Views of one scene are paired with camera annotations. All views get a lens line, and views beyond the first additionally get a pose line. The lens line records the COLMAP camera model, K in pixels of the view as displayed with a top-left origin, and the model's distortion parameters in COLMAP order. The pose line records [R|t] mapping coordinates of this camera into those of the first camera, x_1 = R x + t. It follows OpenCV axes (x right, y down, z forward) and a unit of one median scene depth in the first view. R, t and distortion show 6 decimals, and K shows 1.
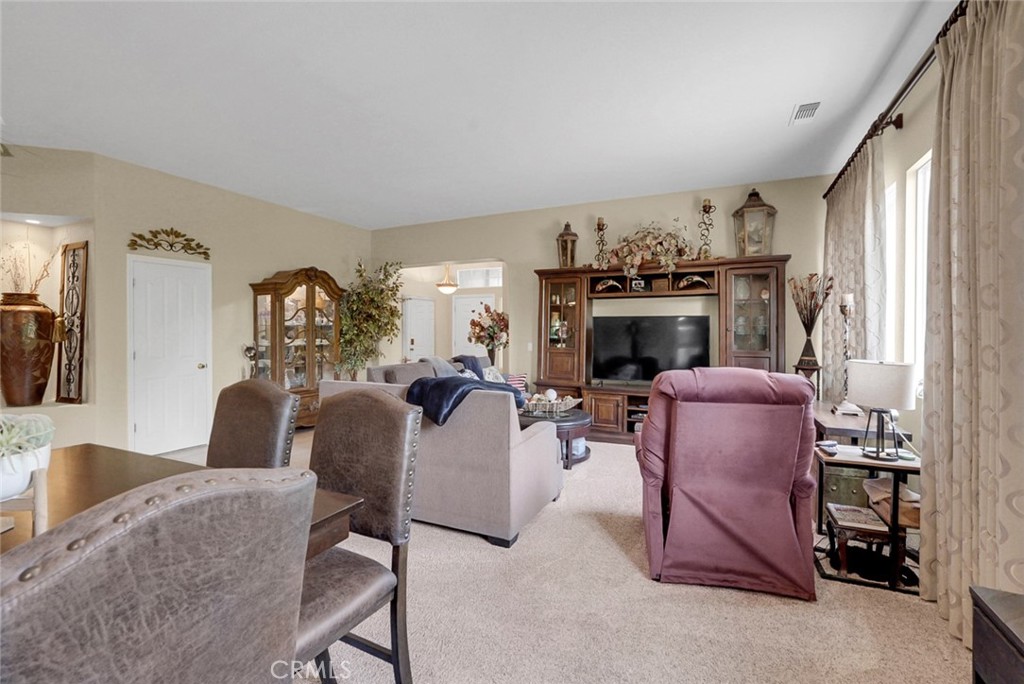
lens RADIAL K [[447.0, 0, 511.4], [0, 447.0, 343.5], [0, 0, 1]] dist [0.000559, 0.001521]
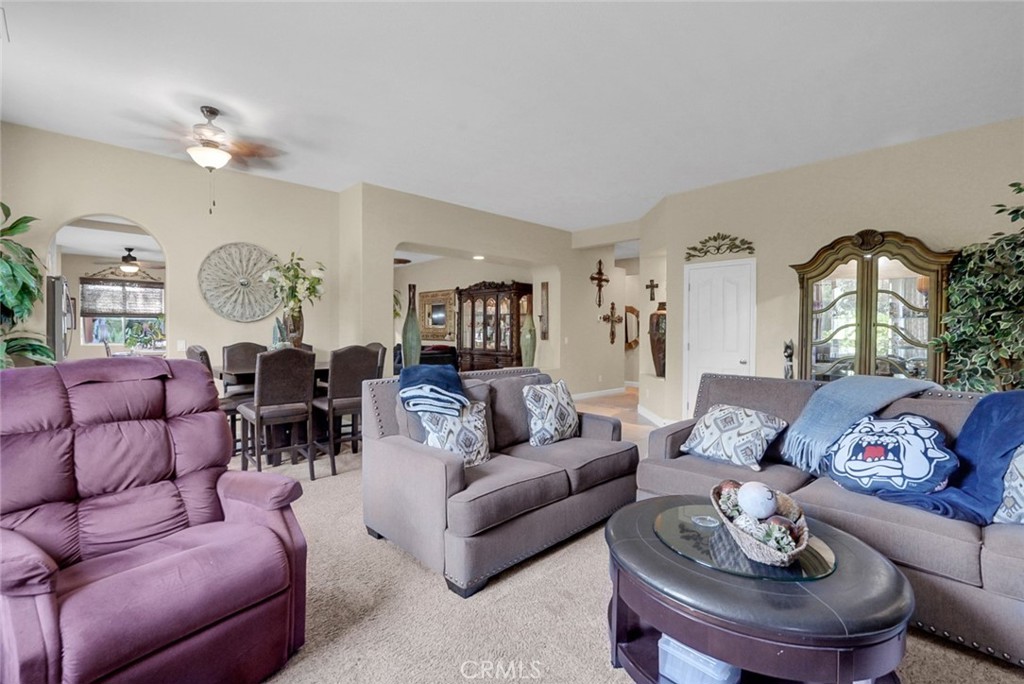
lens RADIAL K [[447.0, 0, 511.4], [0, 447.0, 343.5], [0, 0, 1]] dist [0.000559, 0.001521]
pose [[-0.340464, 0.031280, -0.939737, 0.430496], [-0.031032, 0.998528, 0.044480, -0.019560], [0.939745, 0.044306, -0.338993, 0.862720]]
